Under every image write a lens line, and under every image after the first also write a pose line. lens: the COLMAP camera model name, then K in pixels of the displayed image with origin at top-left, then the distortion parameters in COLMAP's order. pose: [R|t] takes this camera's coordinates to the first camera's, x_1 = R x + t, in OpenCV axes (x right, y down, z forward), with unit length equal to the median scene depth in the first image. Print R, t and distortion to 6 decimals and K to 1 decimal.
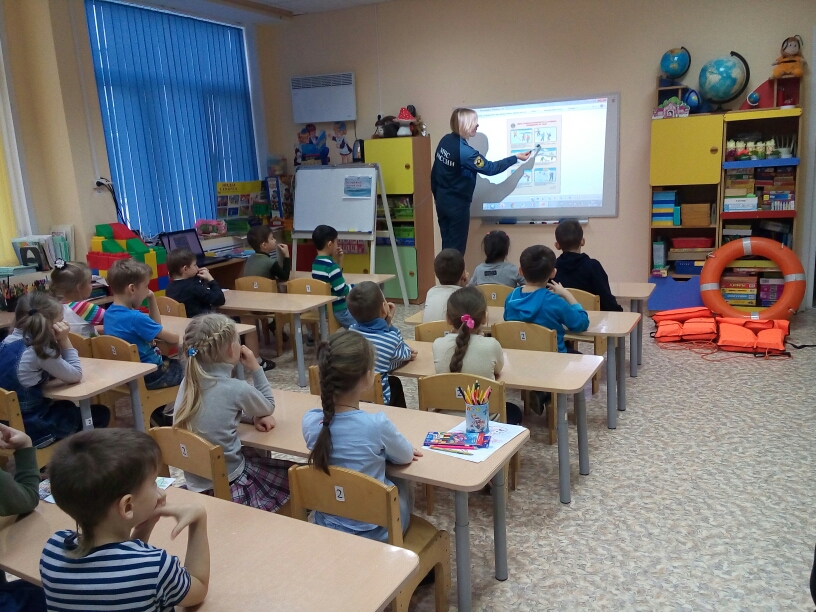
lens RADIAL K [[653.3, 0, 408.0], [0, 653.3, 306.0], [0, 0, 1]] dist [0.005816, -0.083063]
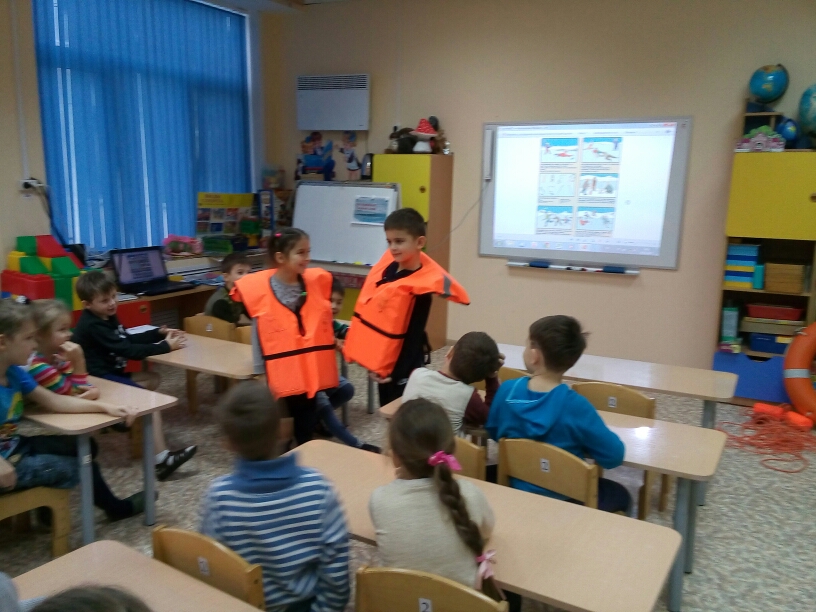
lens RADIAL K [[653.3, 0, 408.0], [0, 653.3, 306.0], [0, 0, 1]] dist [0.005816, -0.083063]
pose [[0.996119, 0.077267, -0.042141, 0.026494], [-0.078446, 0.996551, -0.027079, -0.042606], [0.039904, 0.030280, 0.998745, 0.178047]]
